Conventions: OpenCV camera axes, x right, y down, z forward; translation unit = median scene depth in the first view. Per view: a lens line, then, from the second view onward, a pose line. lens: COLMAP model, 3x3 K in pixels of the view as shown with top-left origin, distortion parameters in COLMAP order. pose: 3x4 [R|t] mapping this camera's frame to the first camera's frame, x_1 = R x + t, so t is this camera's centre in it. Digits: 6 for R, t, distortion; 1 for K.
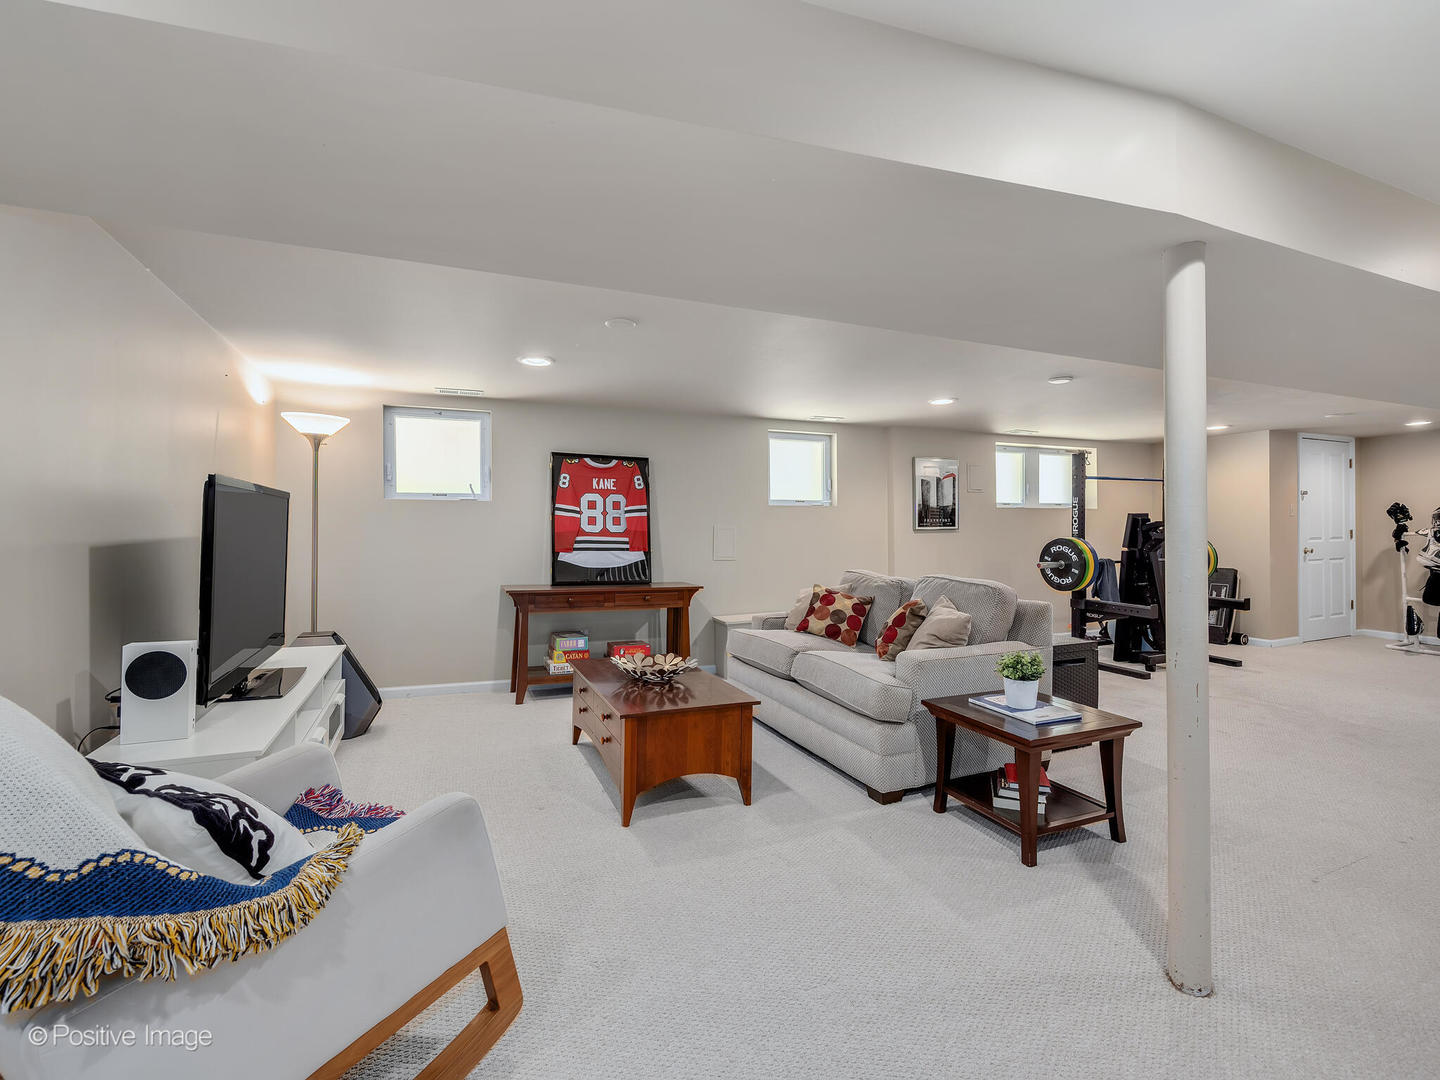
lens RADIAL K [[639.2, 0, 728.3], [0, 639.2, 533.9], [0, 0, 1]] dist [-0.002992, -0.000832]
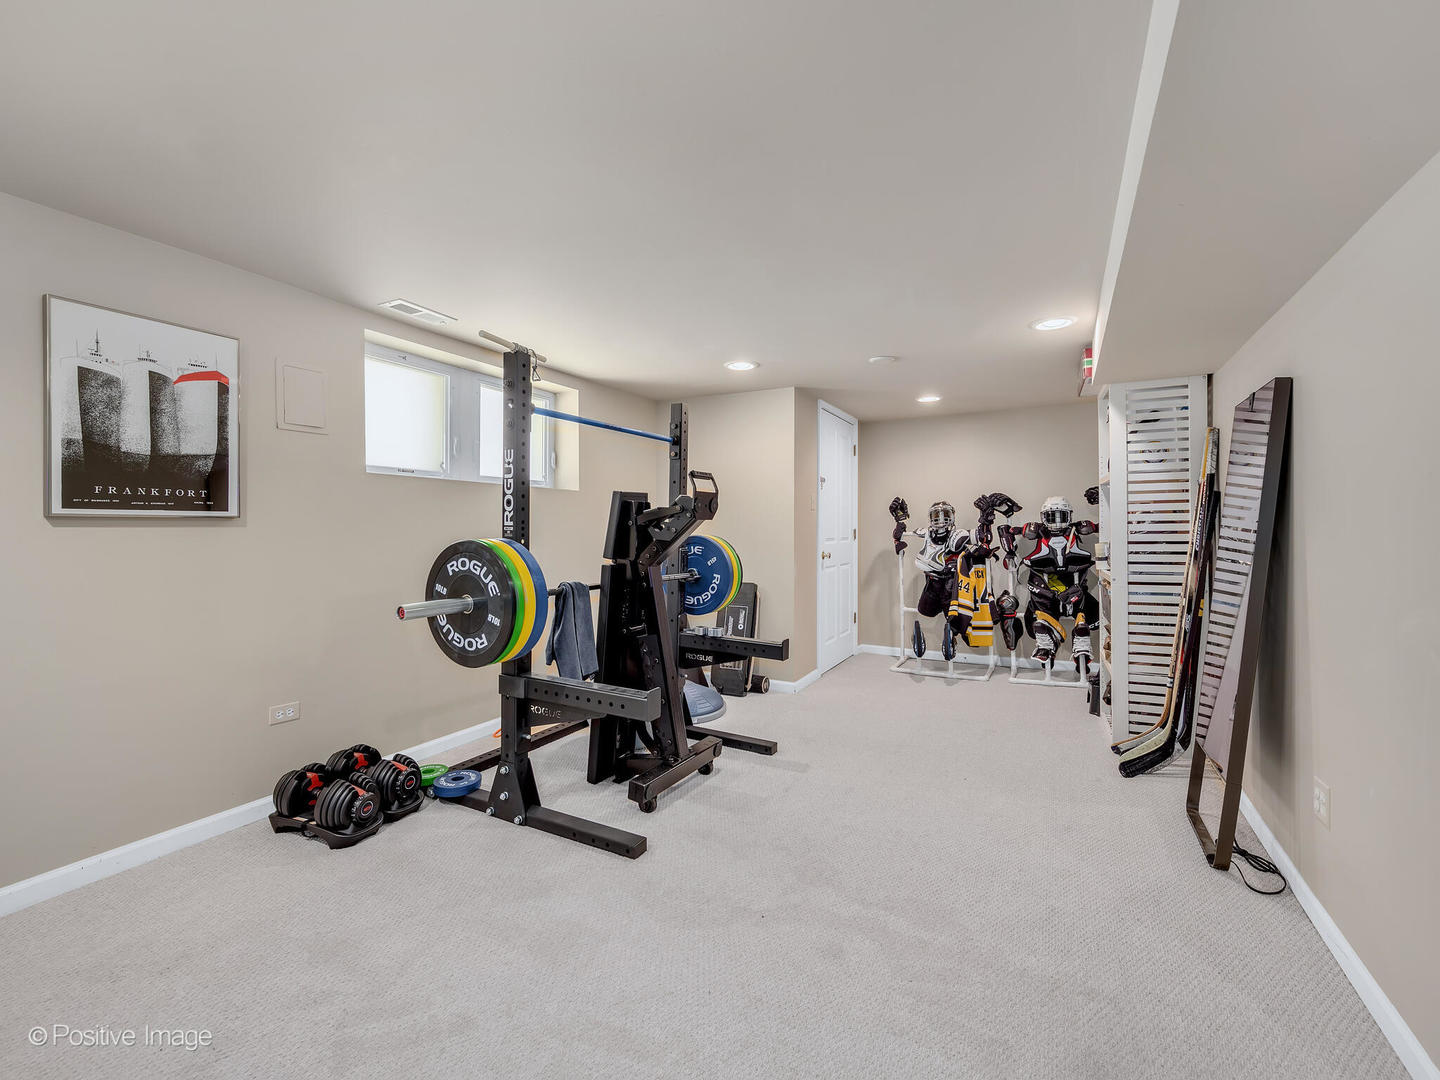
lens RADIAL K [[639.2, 0, 719.5], [0, 639.2, 536.1], [0, 0, 1]] dist [-0.002992, -0.000832]
pose [[0.776883, 0.001525, 0.629643, 0.385072], [-0.004145, 0.999988, 0.002693, 0.001794], [-0.629631, -0.004702, 0.776880, 0.571025]]
